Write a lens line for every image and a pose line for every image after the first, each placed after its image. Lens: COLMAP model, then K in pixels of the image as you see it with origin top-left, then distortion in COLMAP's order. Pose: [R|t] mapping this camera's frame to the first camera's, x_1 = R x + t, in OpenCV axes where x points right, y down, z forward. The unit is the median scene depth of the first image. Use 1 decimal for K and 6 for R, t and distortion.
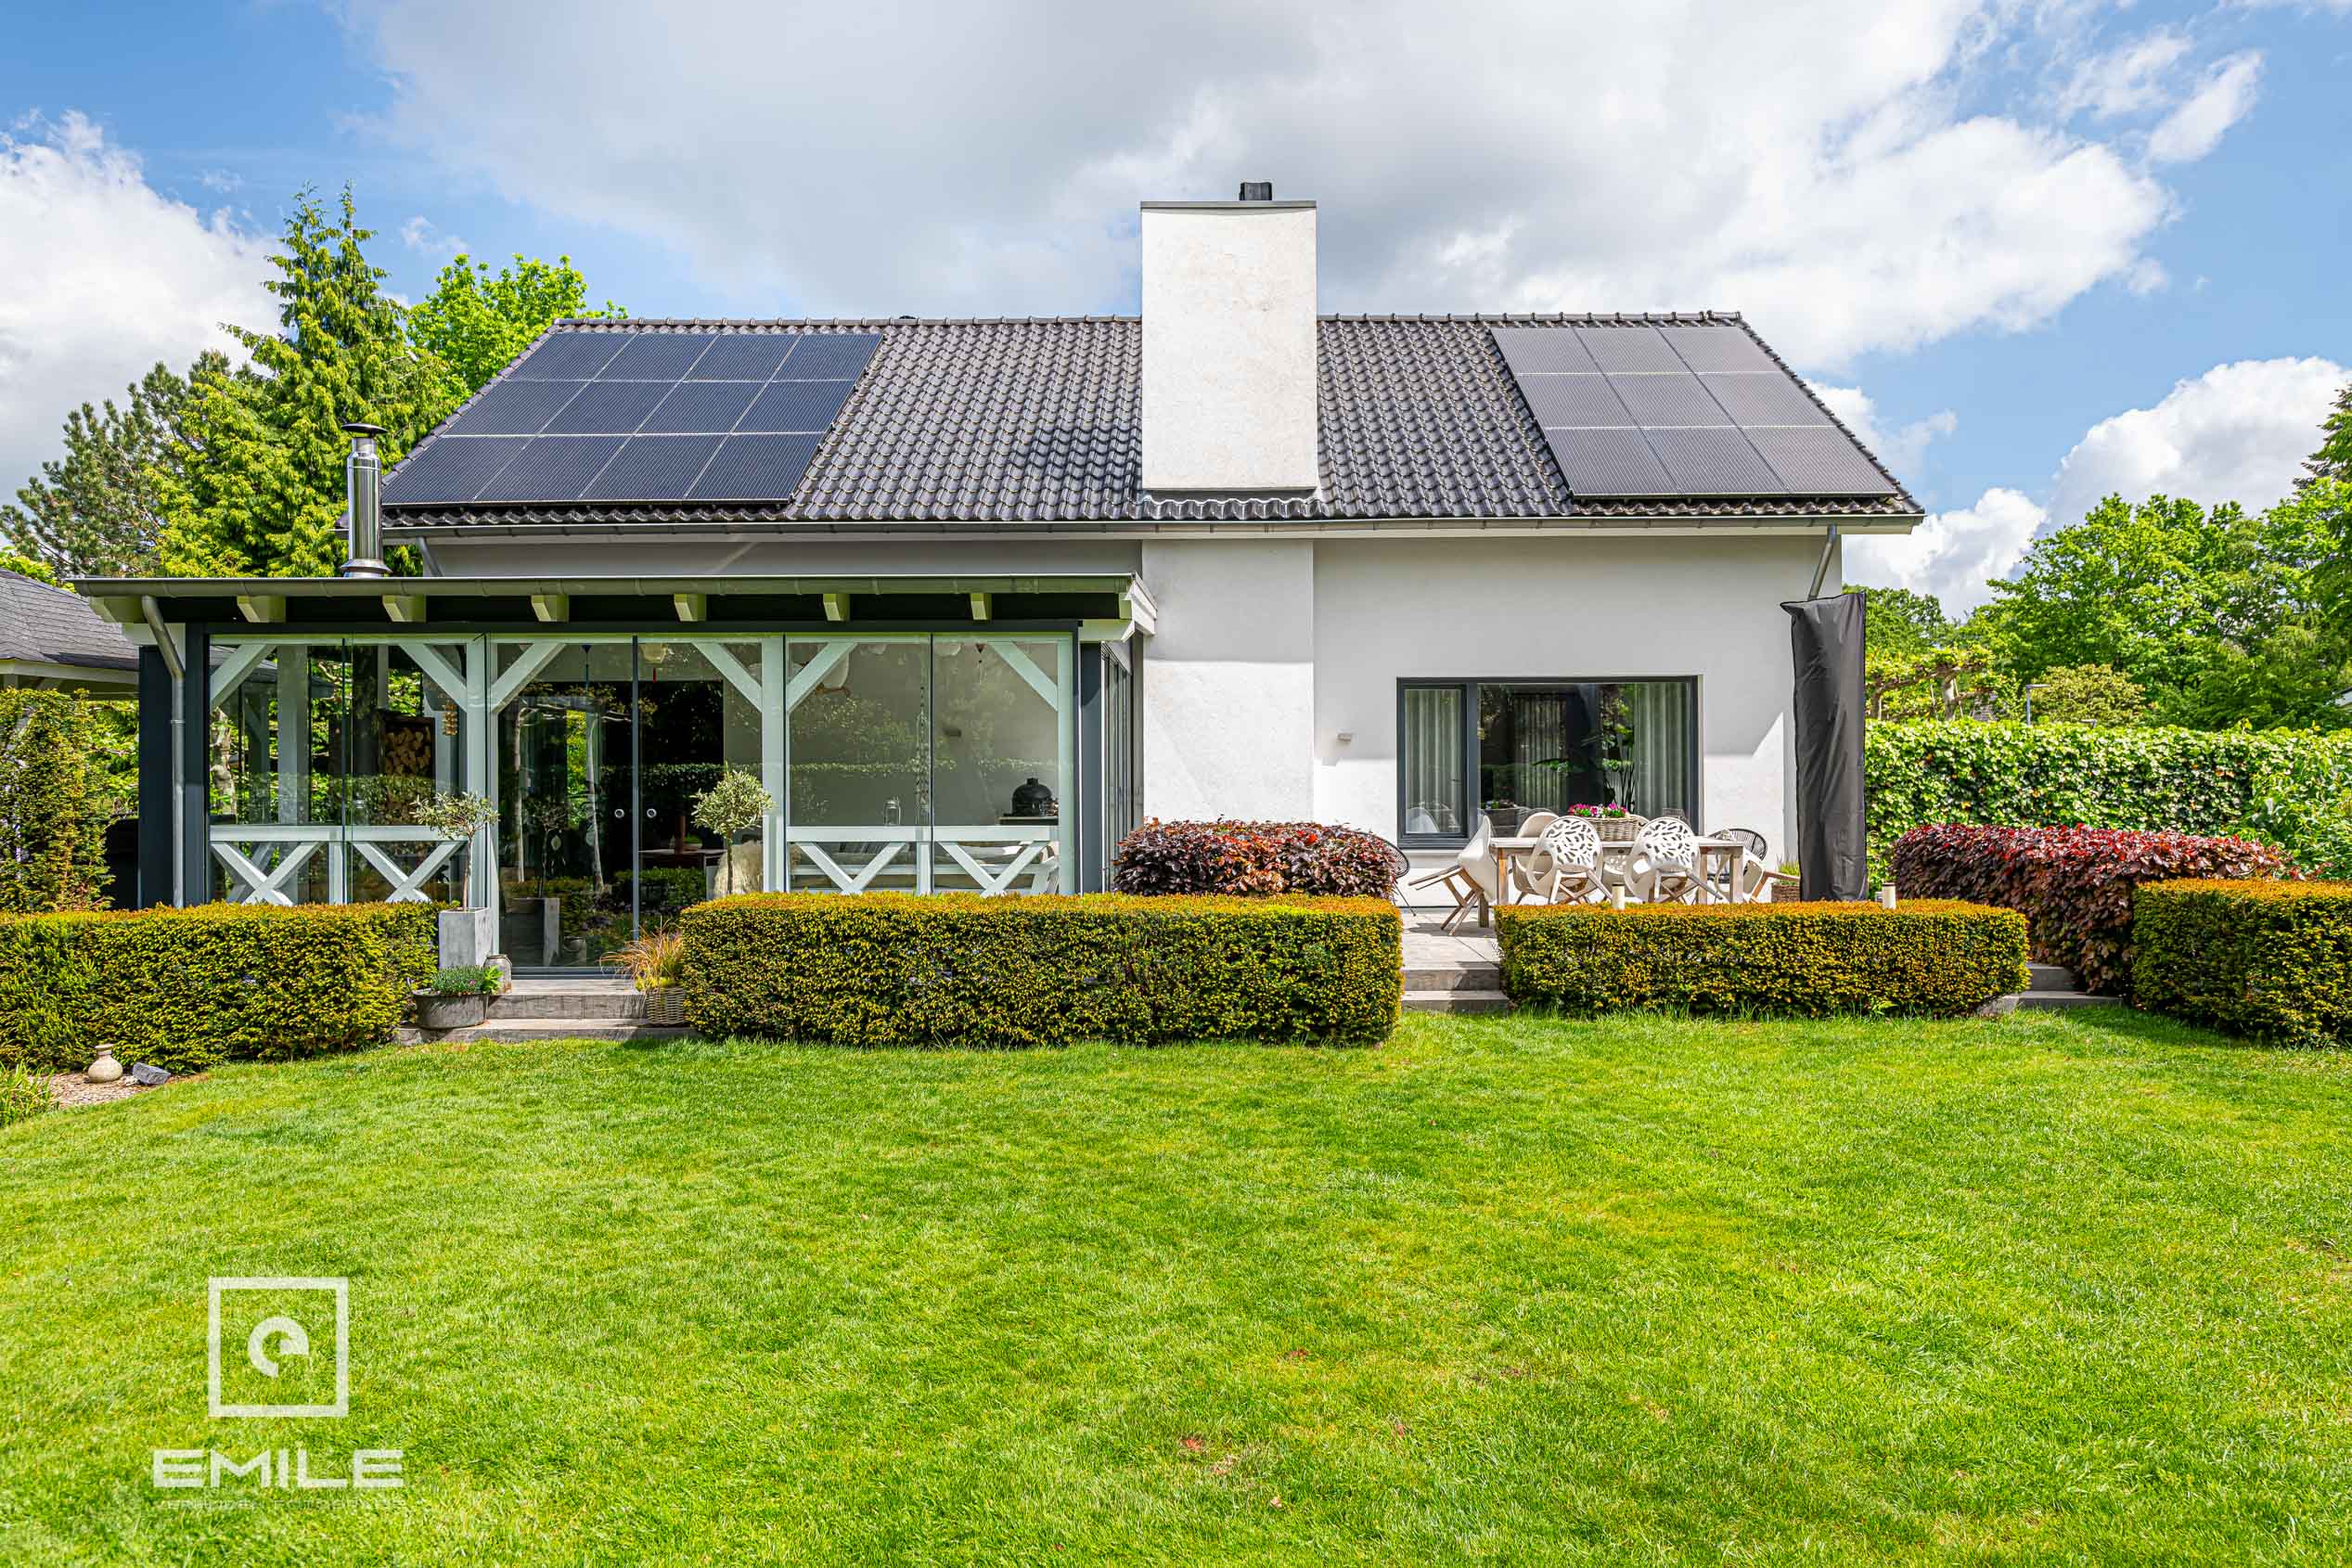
lens RADIAL K [[1525.0, 0, 1174.4], [0, 1525.0, 769.6], [0, 0, 1]] dist [0.006172, 0.005776]
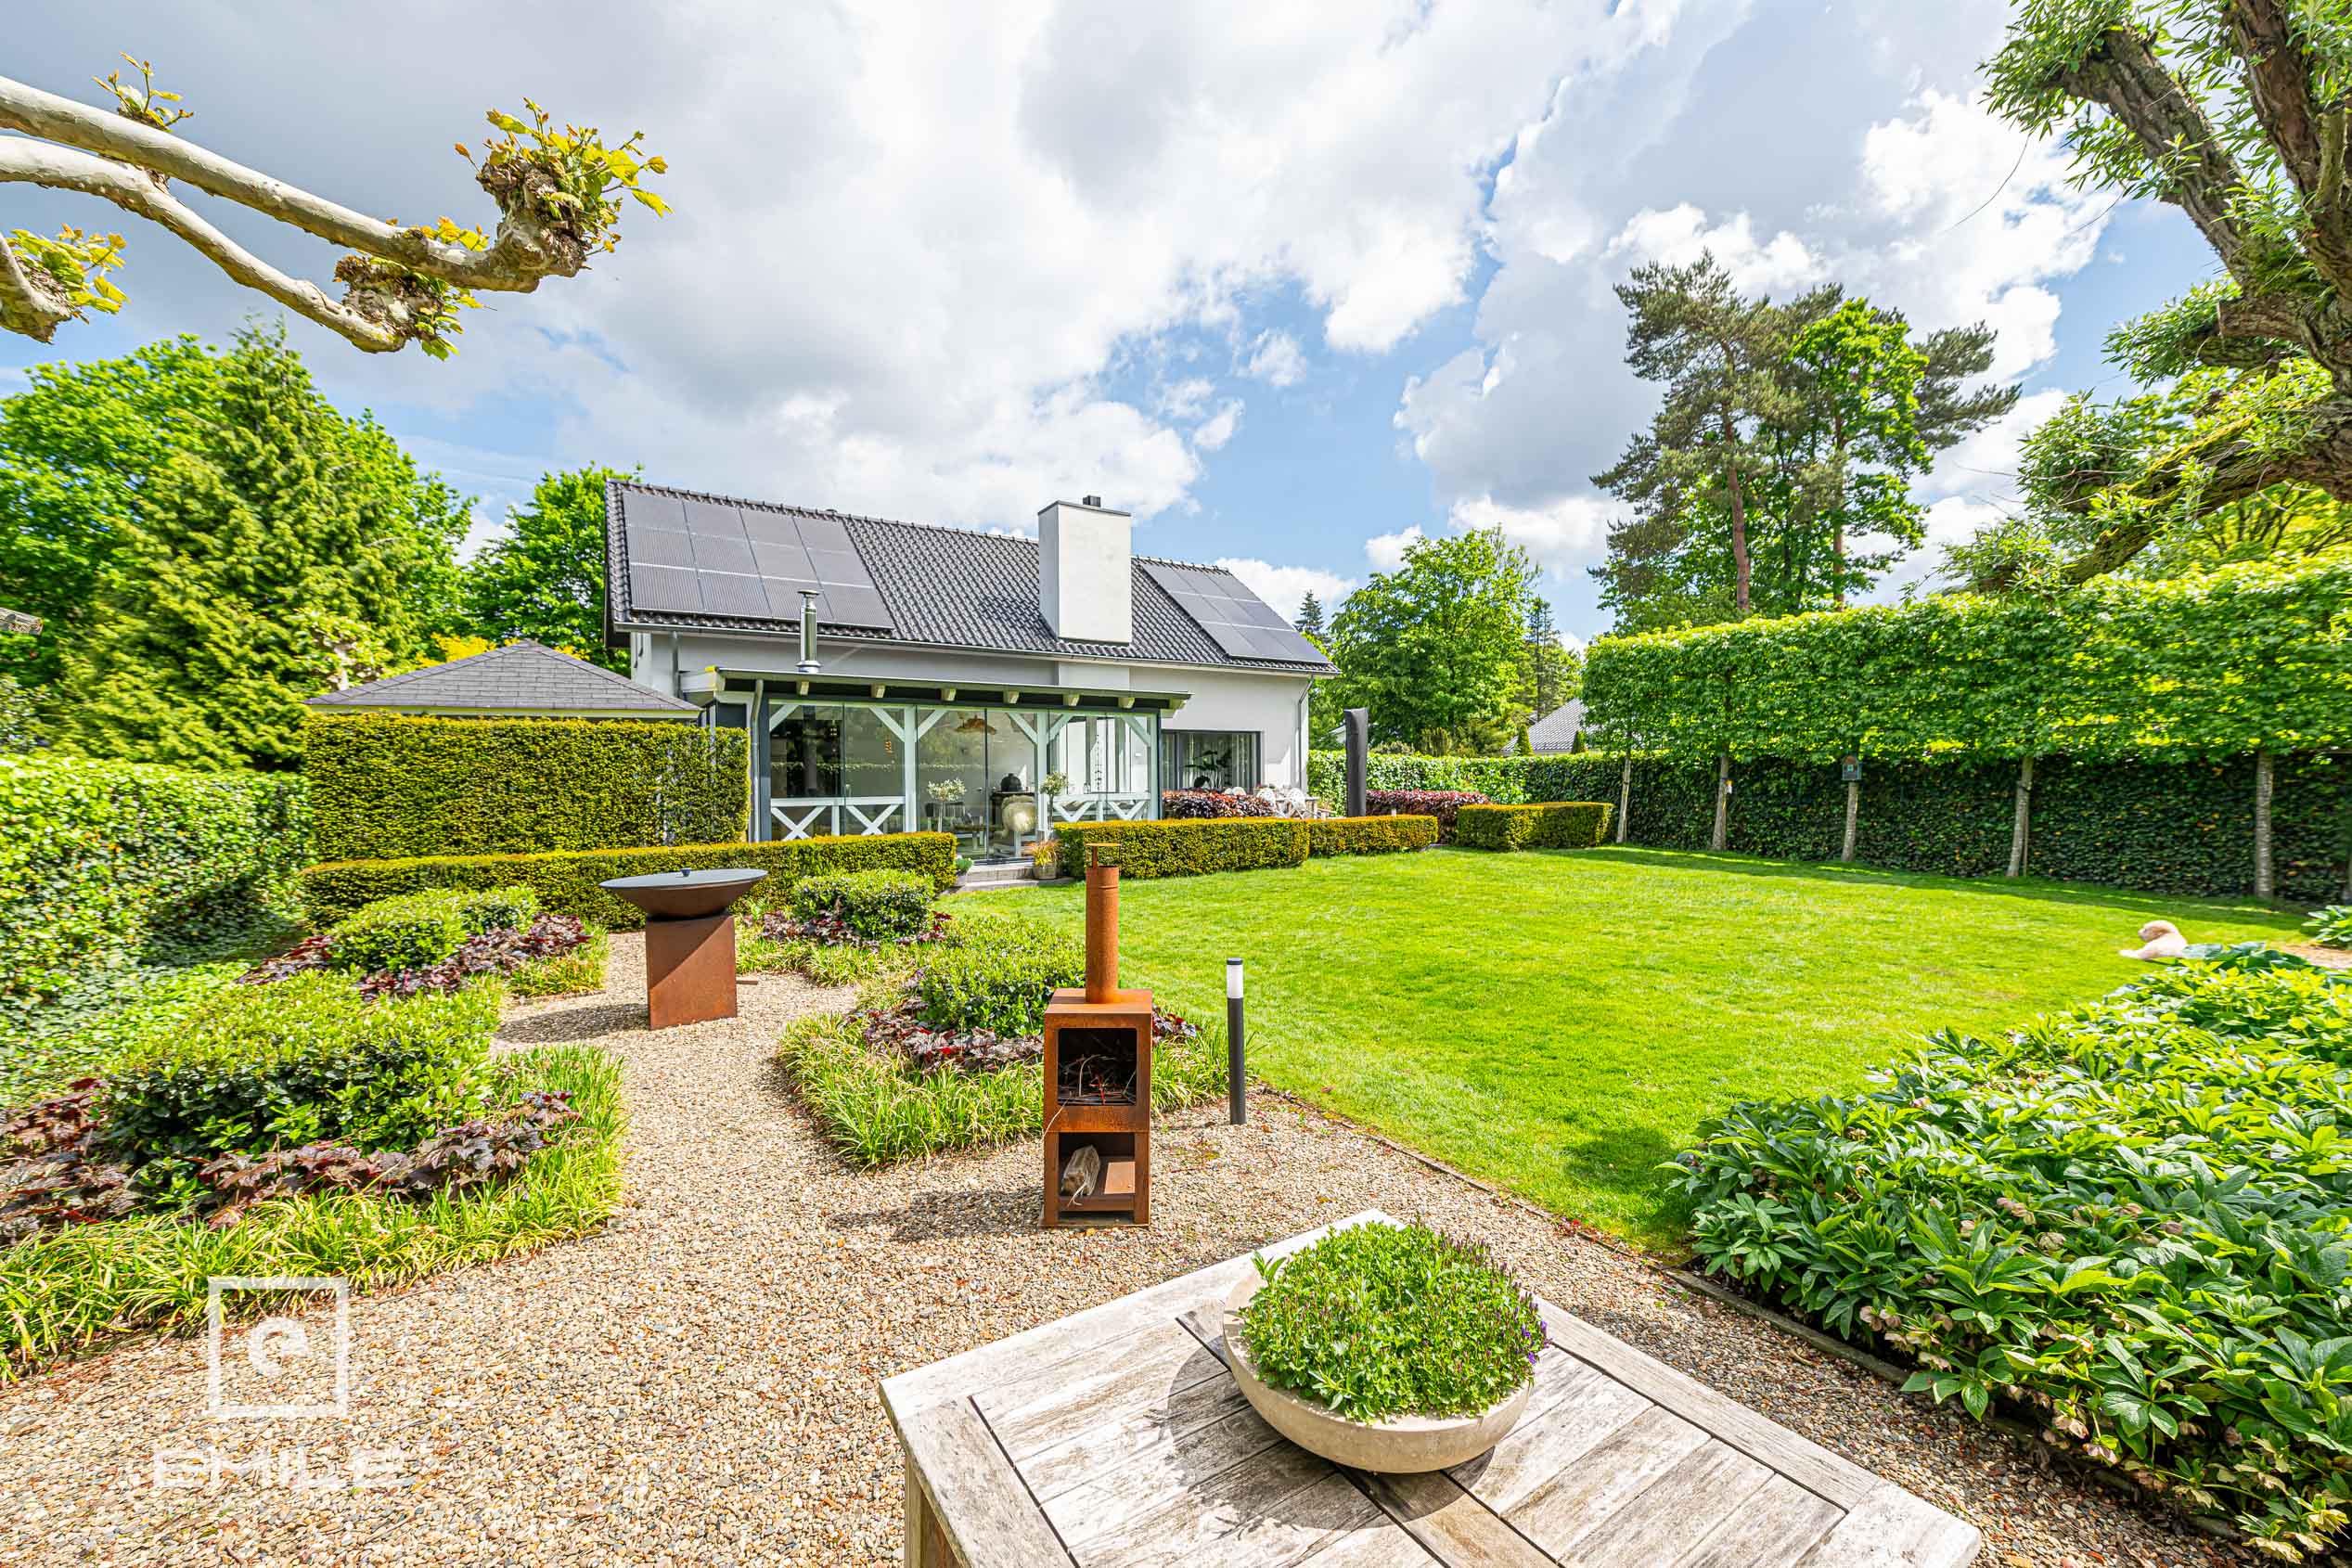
lens RADIAL K [[914.7, 0, 1182.1], [0, 914.7, 860.6], [0, 0, 1]] dist [0.000258, 0.000016]
pose [[0.846924, -0.049908, 0.529367, -0.593925], [-0.006950, 0.994461, 0.104874, -0.007890], [-0.531669, -0.092500, 0.841886, -0.207368]]
